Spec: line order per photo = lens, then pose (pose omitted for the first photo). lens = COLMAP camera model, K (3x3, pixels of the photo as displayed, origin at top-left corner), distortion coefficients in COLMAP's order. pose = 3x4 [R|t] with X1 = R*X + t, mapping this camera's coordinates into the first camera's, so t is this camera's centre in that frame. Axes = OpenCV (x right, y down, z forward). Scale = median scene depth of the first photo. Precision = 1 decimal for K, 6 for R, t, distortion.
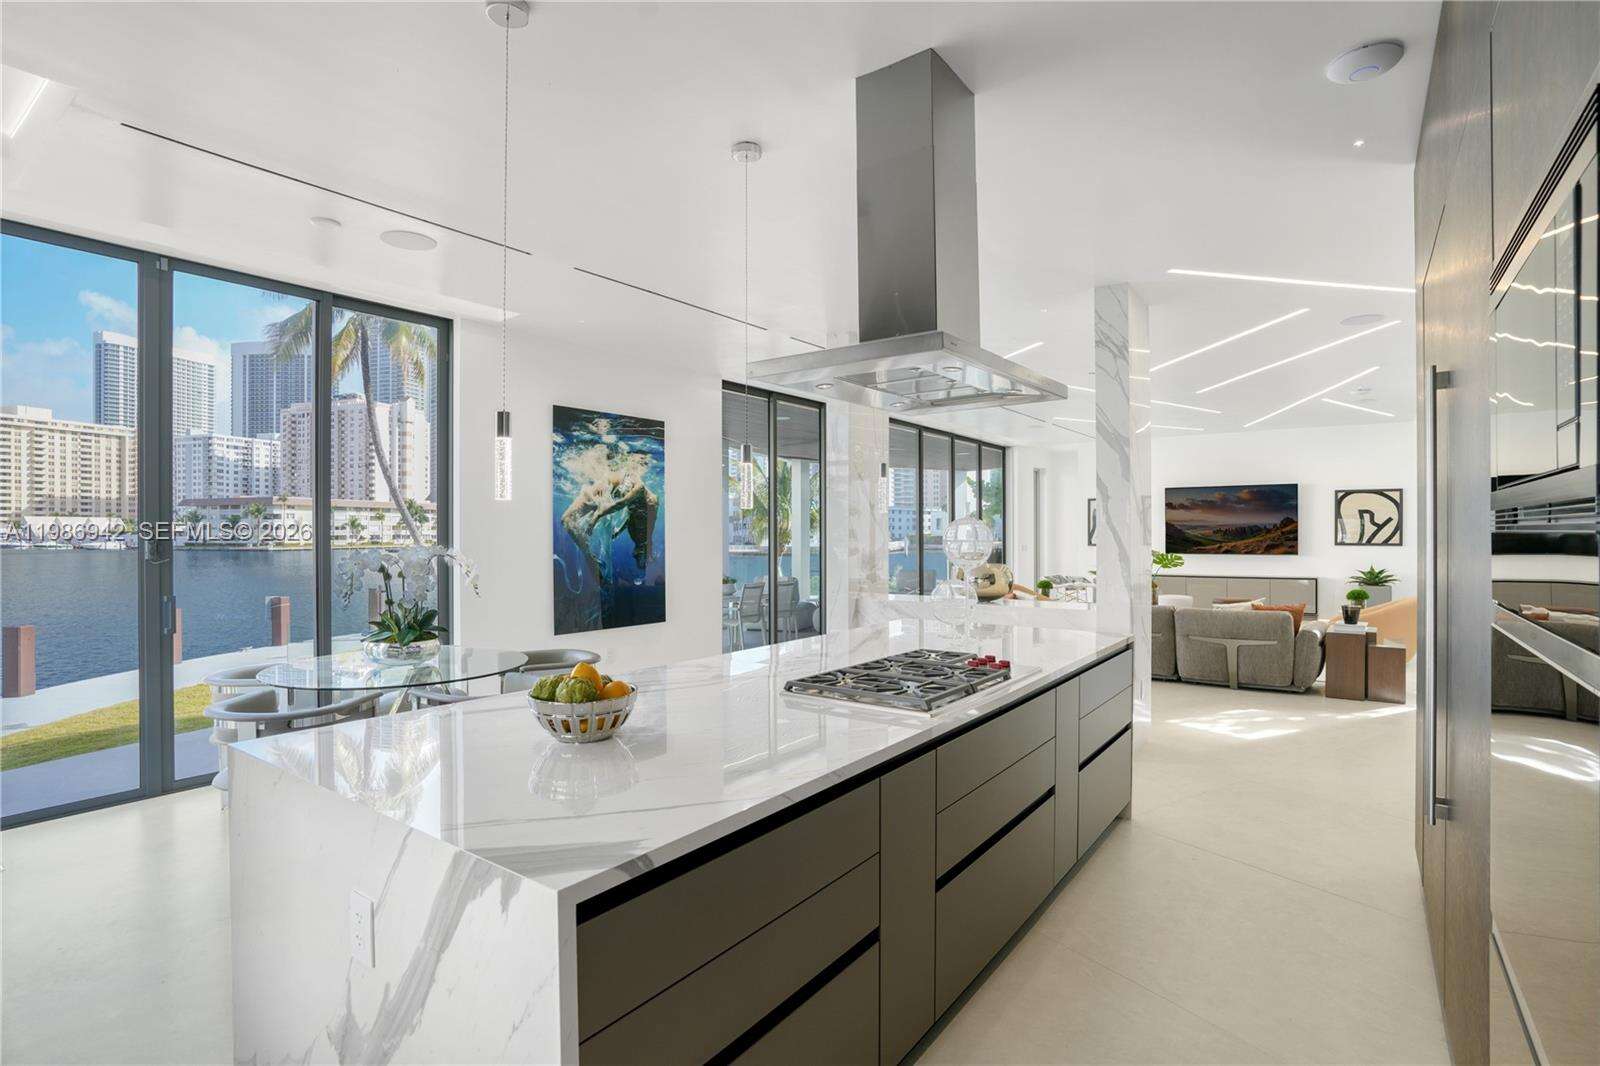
lens RADIAL K [[783.9, 0, 800.0], [0, 783.9, 533.0], [0, 0, 1]] dist [-0.022835, 0.000155]
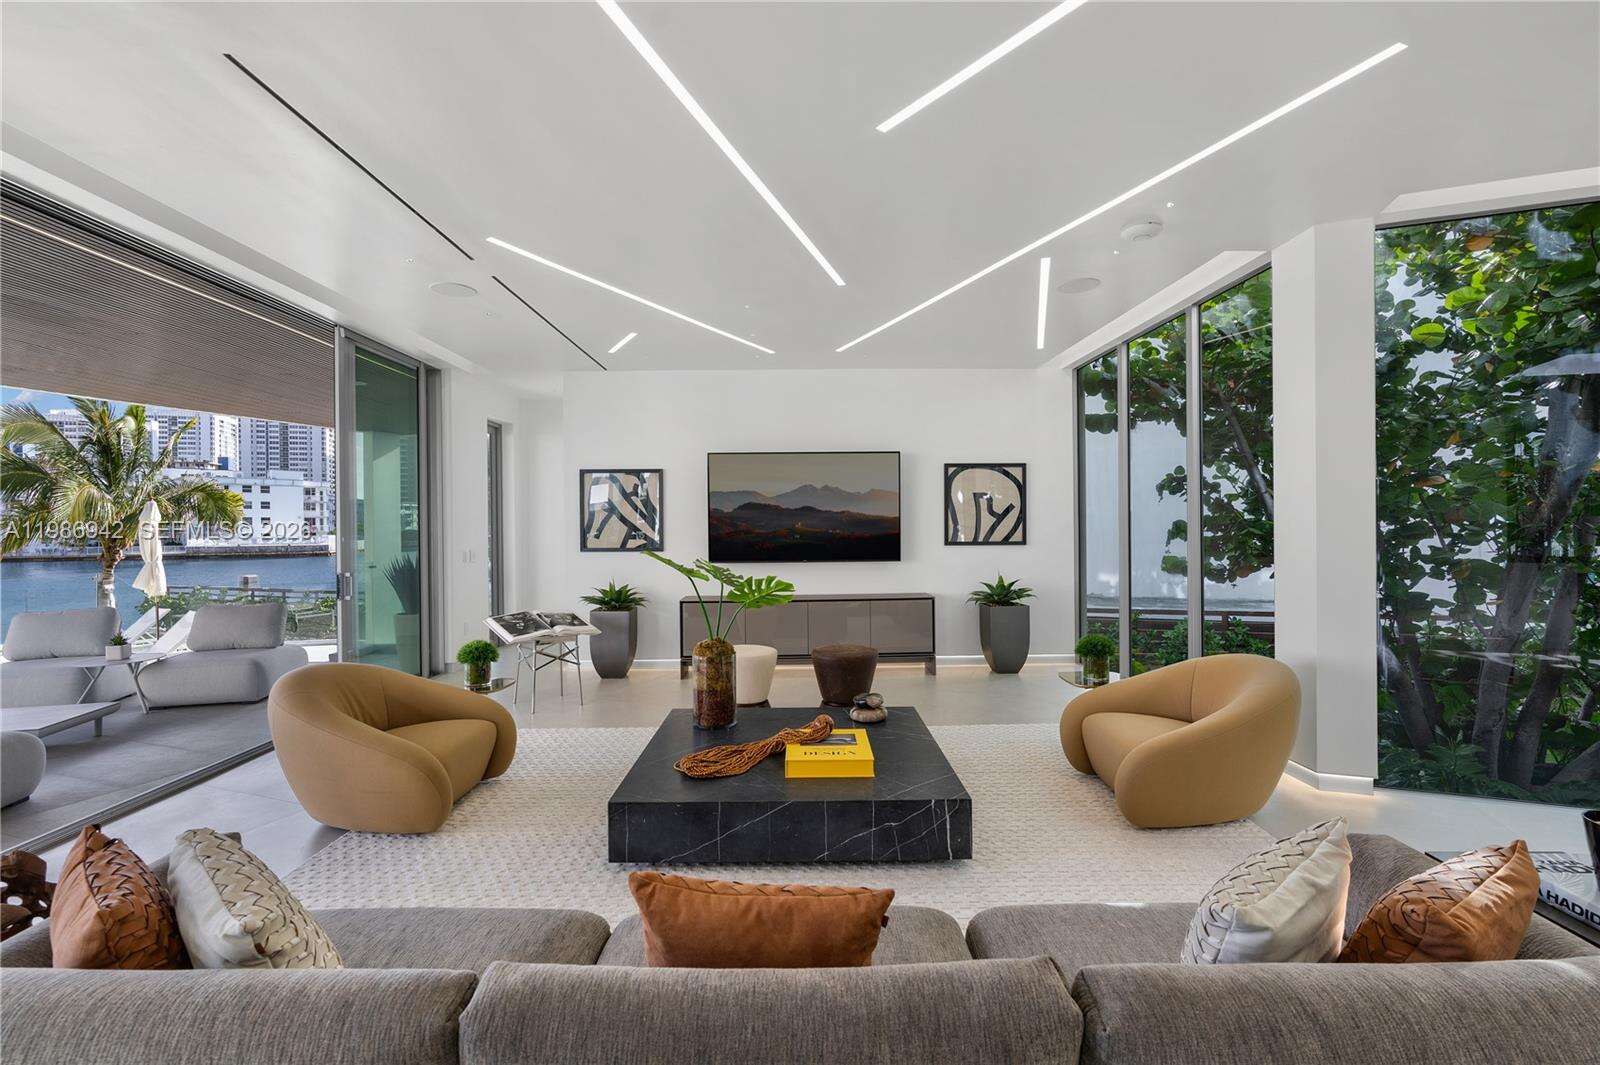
lens RADIAL K [[726.9, 0, 800.0], [0, 726.9, 532.5], [0, 0, 1]] dist [0.000711, -0.008325]
pose [[0.798300, 0.001451, 0.602258, 0.215341], [0.003771, 0.999965, -0.007408, 0.009314], [-0.602248, 0.008185, 0.798267, 0.585216]]
